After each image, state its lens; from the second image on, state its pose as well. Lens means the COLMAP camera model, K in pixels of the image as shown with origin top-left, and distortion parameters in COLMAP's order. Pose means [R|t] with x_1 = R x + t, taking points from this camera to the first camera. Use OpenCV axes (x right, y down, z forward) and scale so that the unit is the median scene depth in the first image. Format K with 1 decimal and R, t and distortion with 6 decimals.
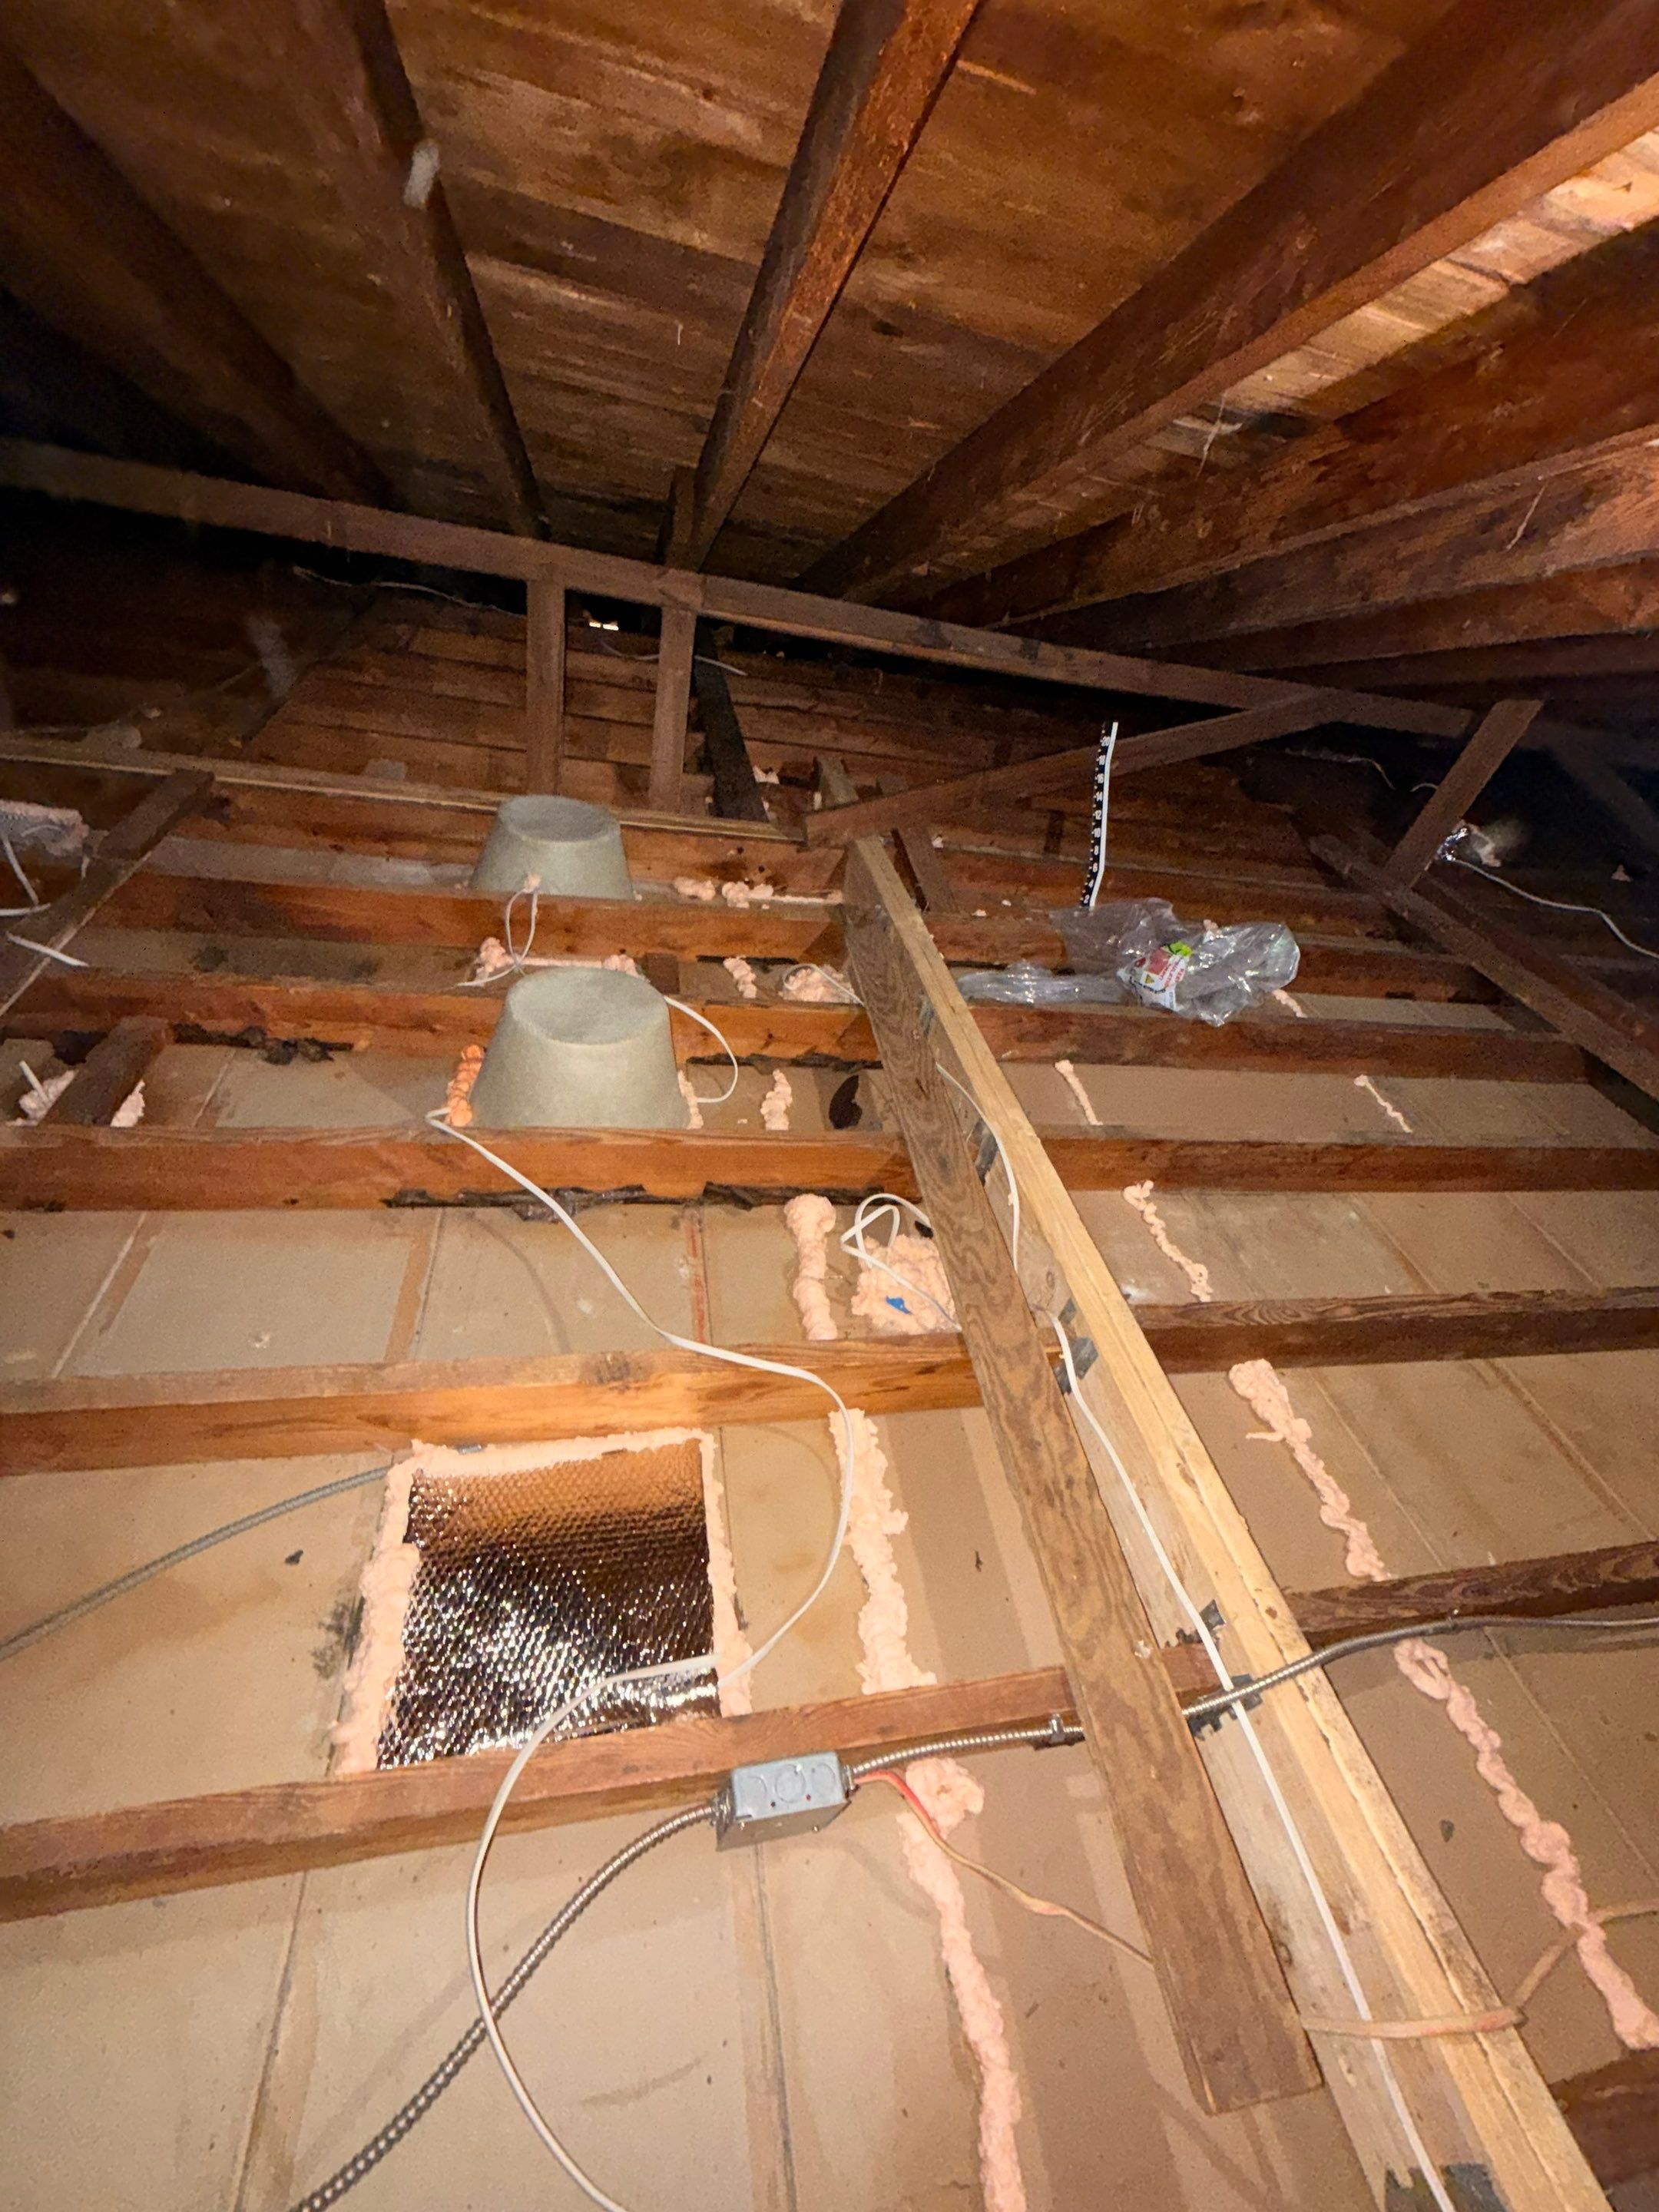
lens RADIAL K [[887.5, 0, 828.5], [0, 887.5, 1107.3], [0, 0, 1]] dist [-0.003533, 0.000143]
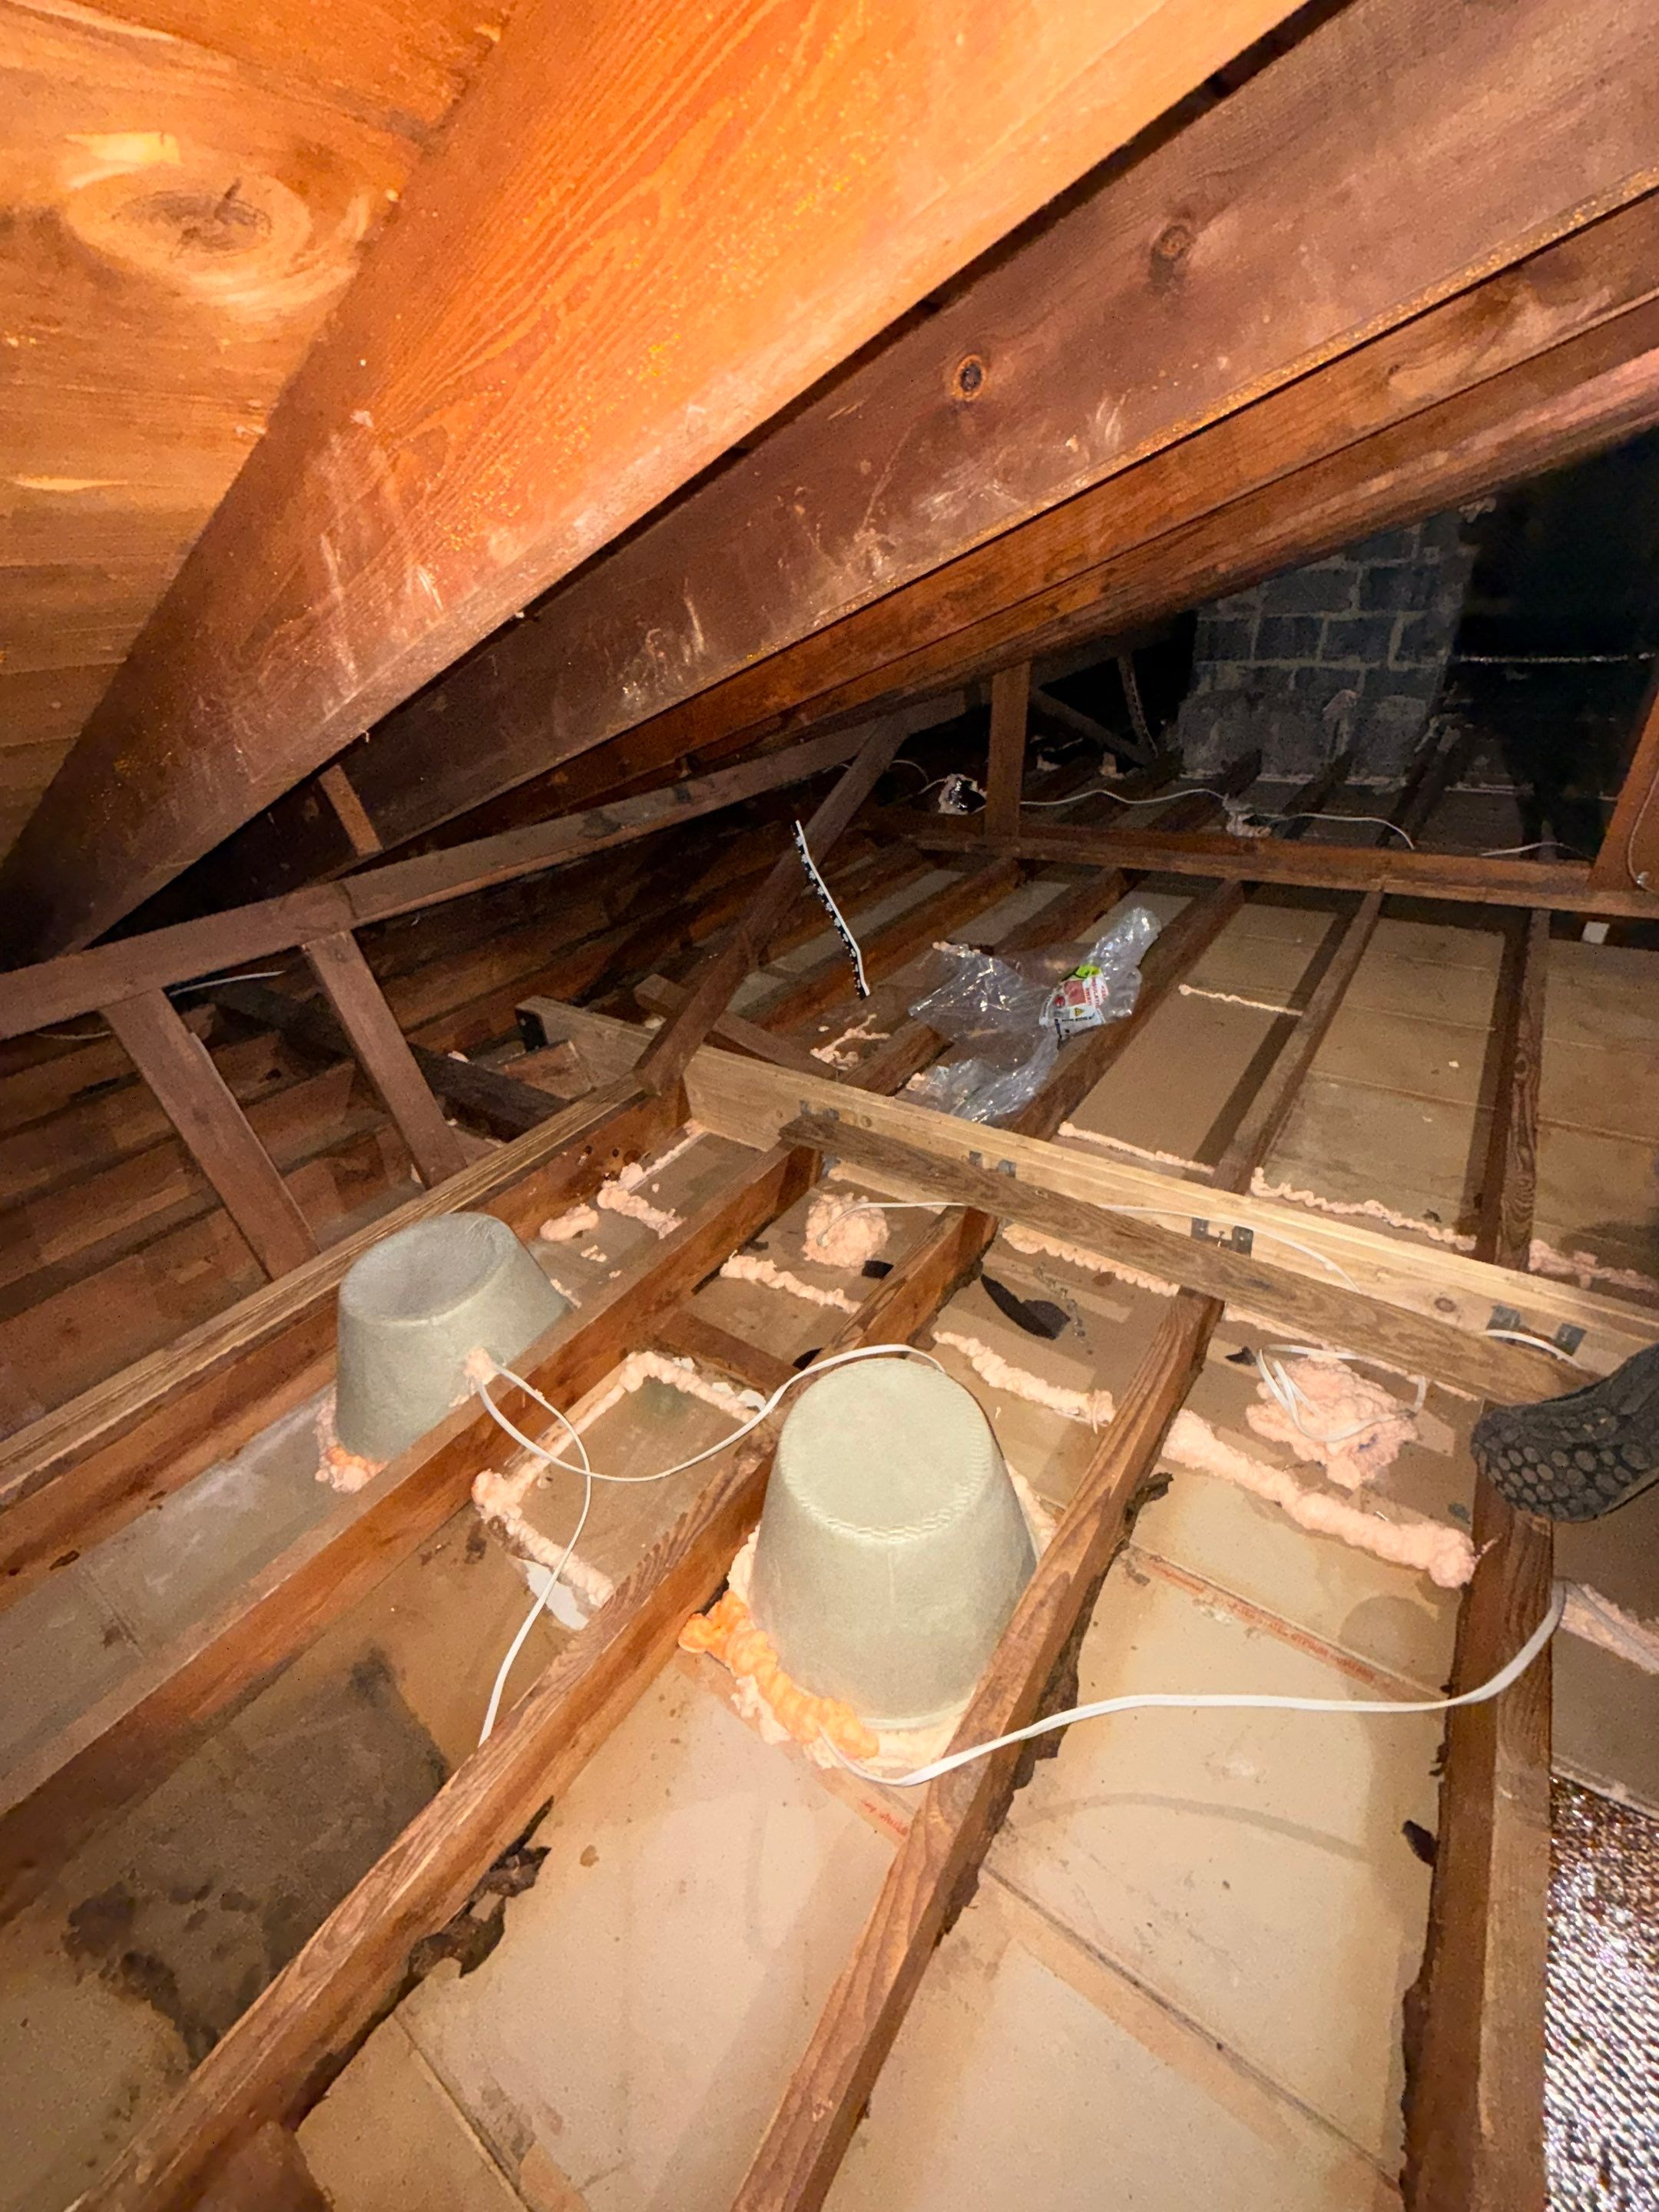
lens RADIAL K [[887.5, 0, 829.6], [0, 887.5, 1104.7], [0, 0, 1]] dist [-0.003533, 0.000143]
pose [[0.682880, -0.558180, 0.471285, -0.299585], [0.600169, 0.796471, 0.073695, -0.250901], [-0.416500, 0.232526, 0.878897, 0.216654]]
